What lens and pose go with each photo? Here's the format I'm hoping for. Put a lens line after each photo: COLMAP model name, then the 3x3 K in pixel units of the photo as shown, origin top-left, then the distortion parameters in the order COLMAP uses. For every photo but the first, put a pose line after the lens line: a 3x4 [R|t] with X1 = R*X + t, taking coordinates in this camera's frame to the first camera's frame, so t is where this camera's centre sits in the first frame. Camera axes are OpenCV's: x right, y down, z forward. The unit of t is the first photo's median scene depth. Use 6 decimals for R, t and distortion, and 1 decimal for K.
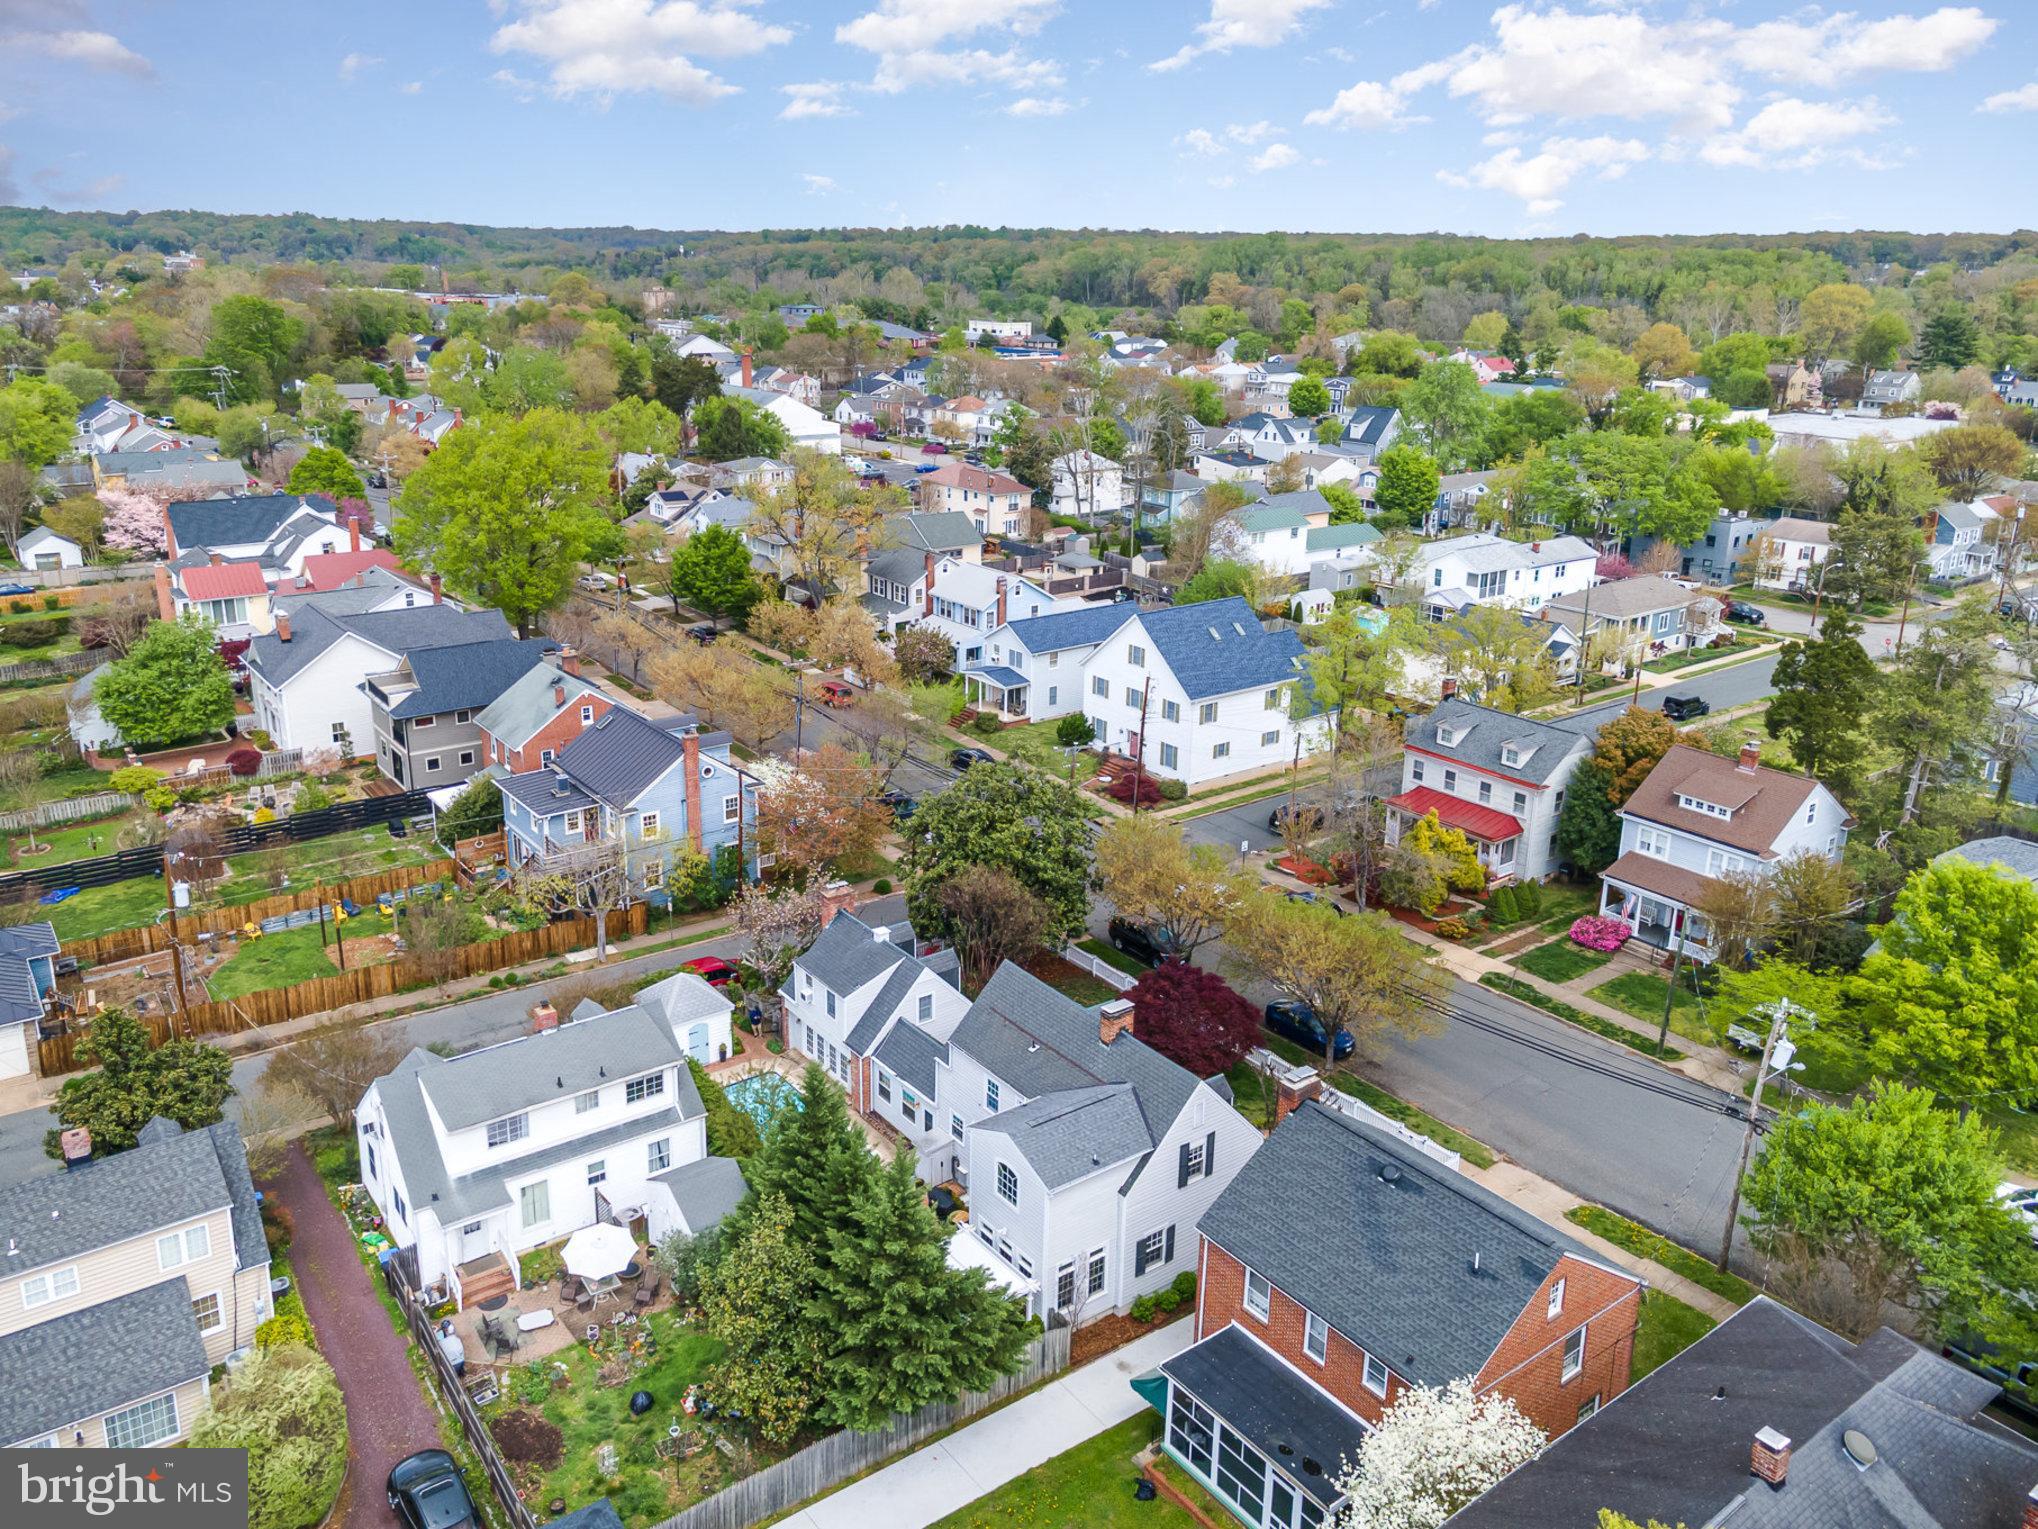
lens RADIAL K [[1536.6, 0, 973.7], [0, 1536.6, 686.9], [0, 0, 1]] dist [0.039009, 0.008103]
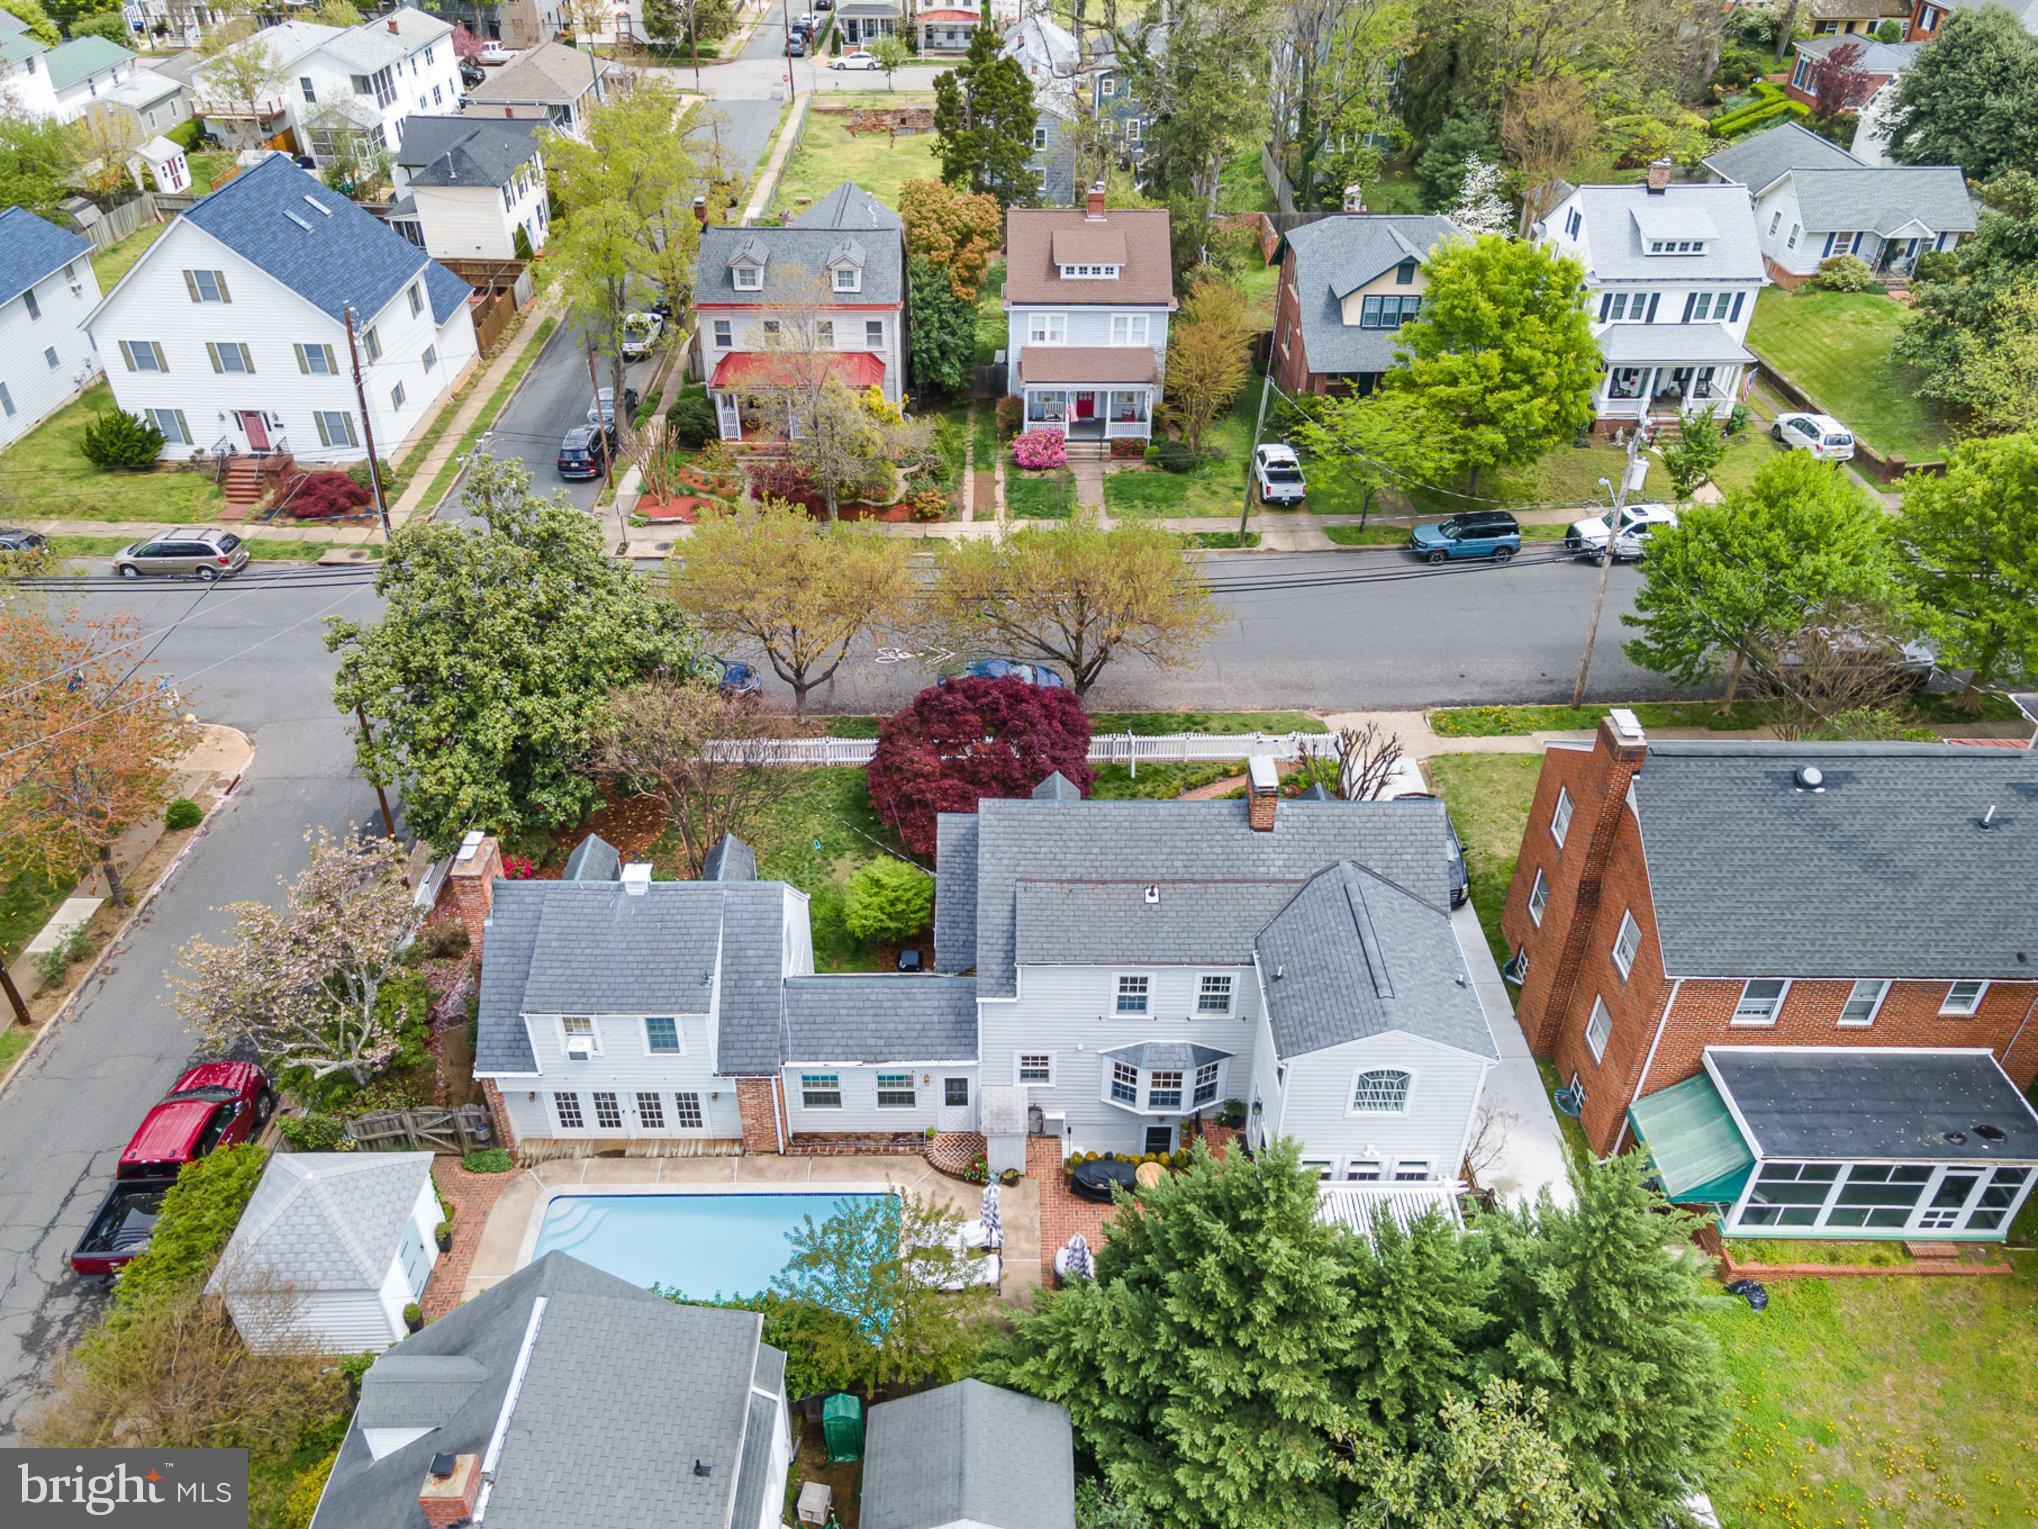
lens RADIAL K [[1496.6, 0, 1009.6], [0, 1496.6, 759.5], [0, 0, 1]] dist [0.045301, -0.003165]
pose [[0.580636, -0.476492, 0.660165, -0.241323], [0.221727, 0.872747, 0.434912, -0.059093], [-0.783389, -0.106149, 0.612400, 0.443913]]
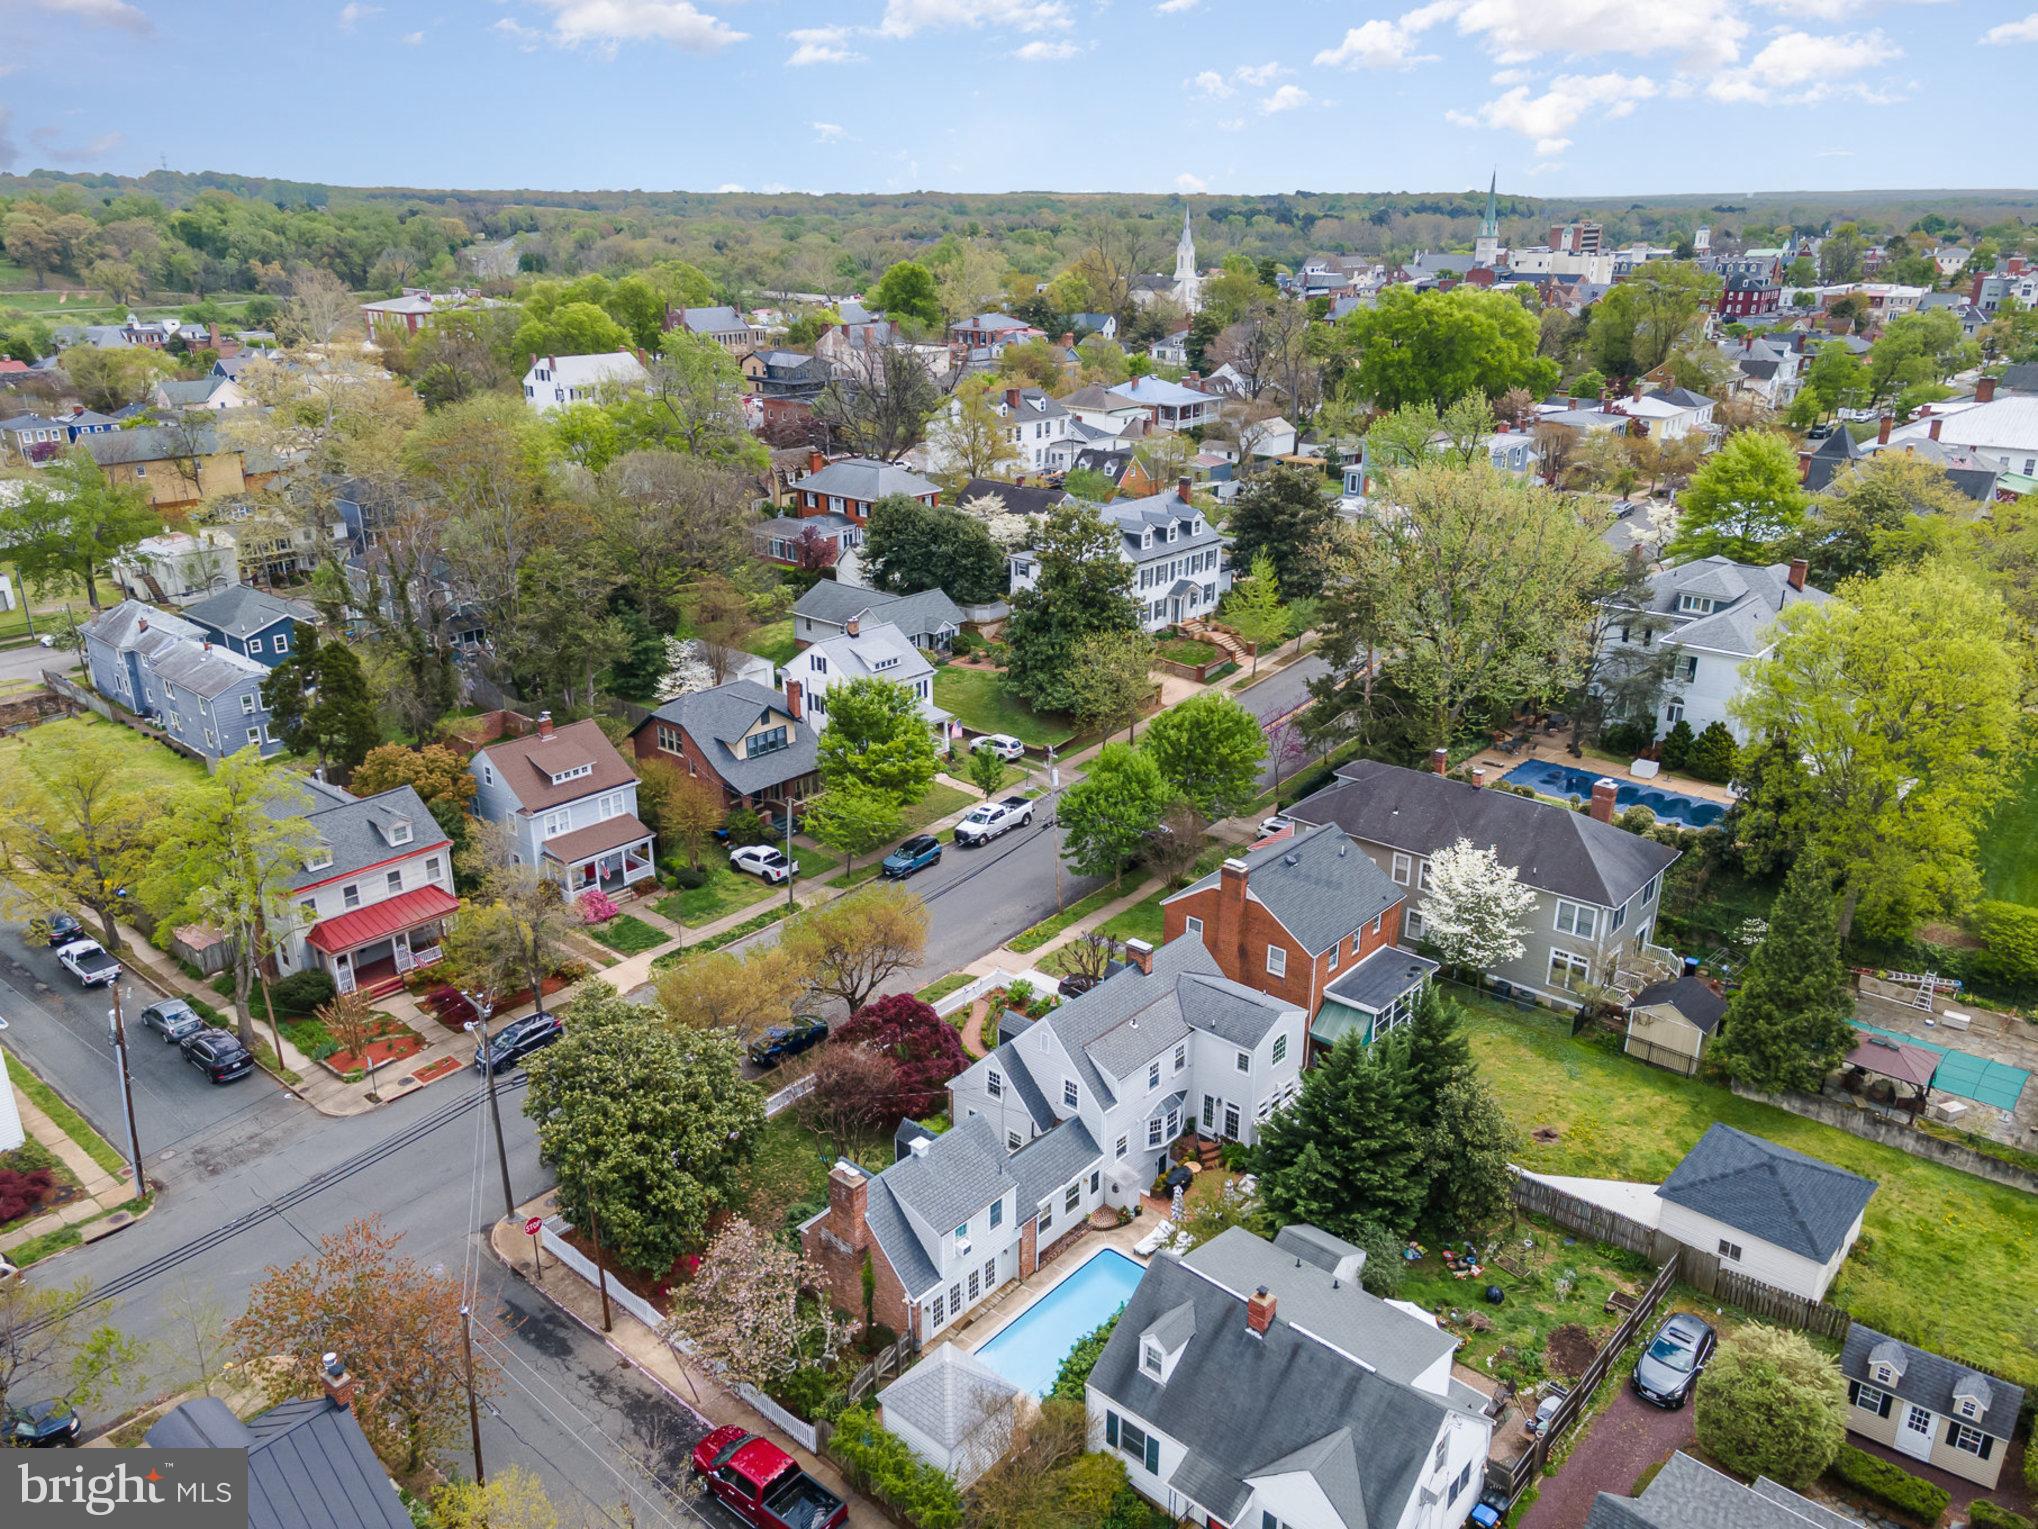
lens RADIAL K [[1501.5, 0, 1019.0], [0, 1501.5, 764.5], [0, 0, 1]] dist [0.031341, 0.035859]
pose [[-0.223707, -0.348505, 0.910220, -0.599863], [0.264475, 0.877143, 0.400841, -0.277186], [-0.938088, 0.330401, -0.104052, 0.742432]]
